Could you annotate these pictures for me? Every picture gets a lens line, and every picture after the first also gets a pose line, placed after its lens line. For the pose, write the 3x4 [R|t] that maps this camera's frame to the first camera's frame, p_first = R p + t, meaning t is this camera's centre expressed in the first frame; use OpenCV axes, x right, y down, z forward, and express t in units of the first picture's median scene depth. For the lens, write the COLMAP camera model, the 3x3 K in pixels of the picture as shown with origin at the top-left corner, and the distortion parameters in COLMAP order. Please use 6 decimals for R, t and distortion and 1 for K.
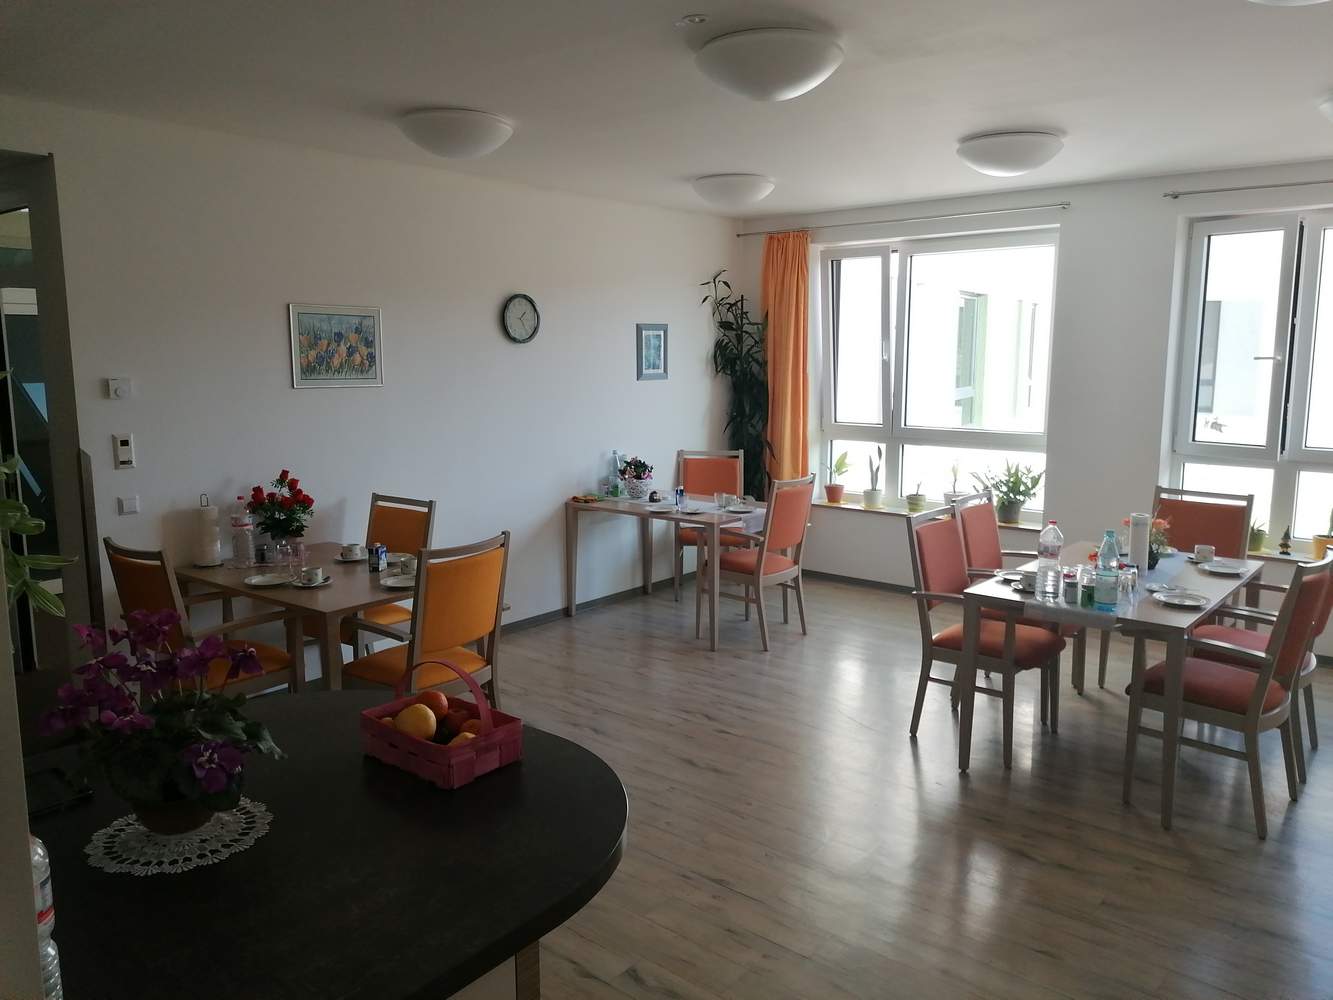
lens RADIAL K [[964.5, 0, 666.5], [0, 964.5, 500.0], [0, 0, 1]] dist [0.111705, -0.152935]
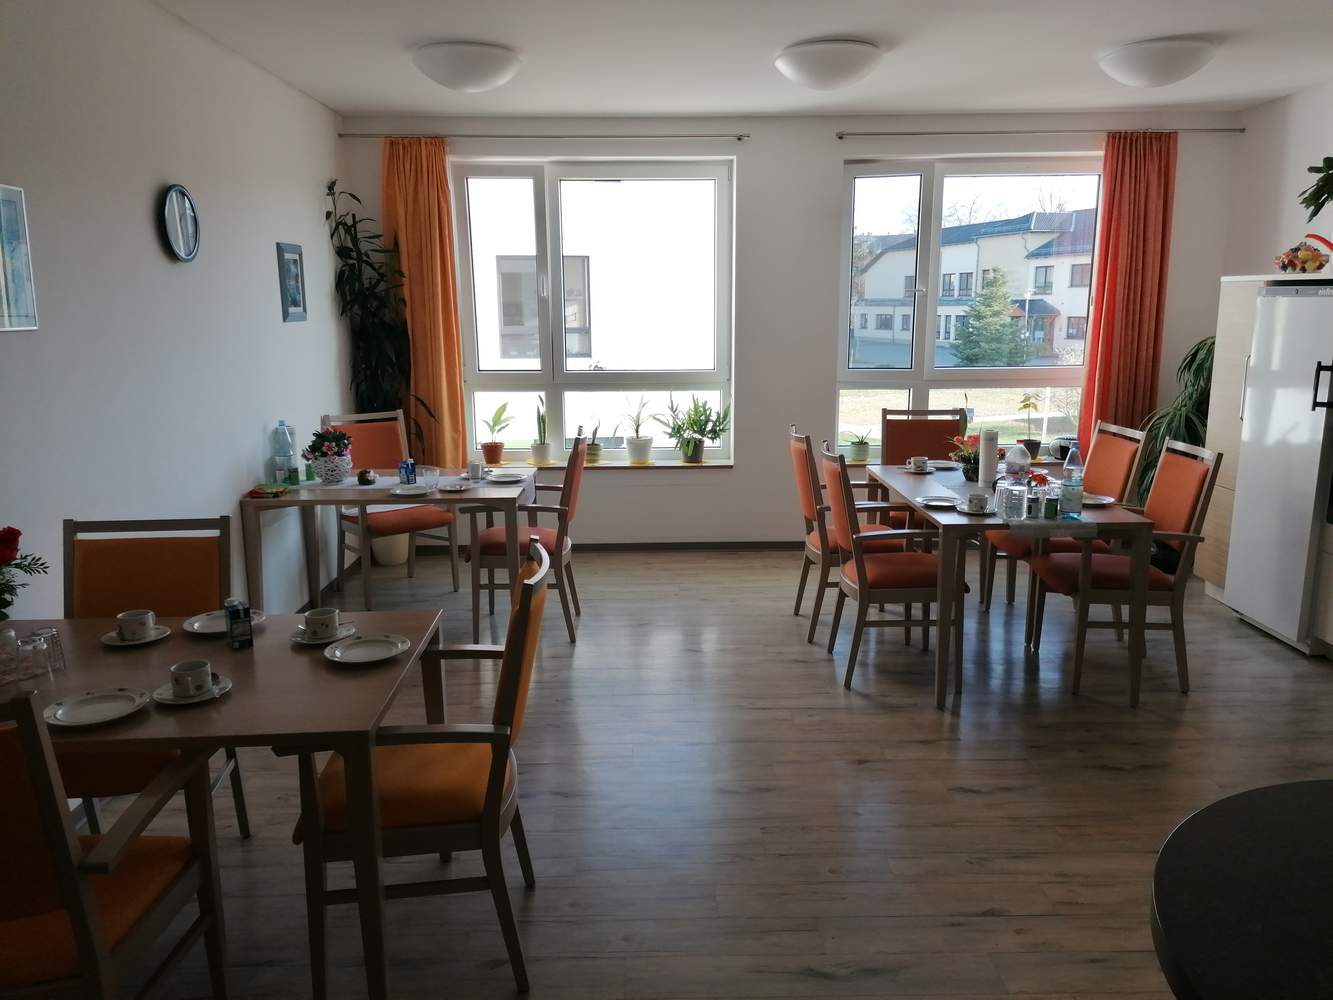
lens RADIAL K [[964.5, 0, 666.5], [0, 964.5, 500.0], [0, 0, 1]] dist [0.111705, -0.152935]
pose [[0.765525, -0.133695, 0.629362, -0.296587], [0.106889, 0.991006, 0.080504, -0.020677], [-0.634465, 0.005644, 0.772931, 0.257971]]
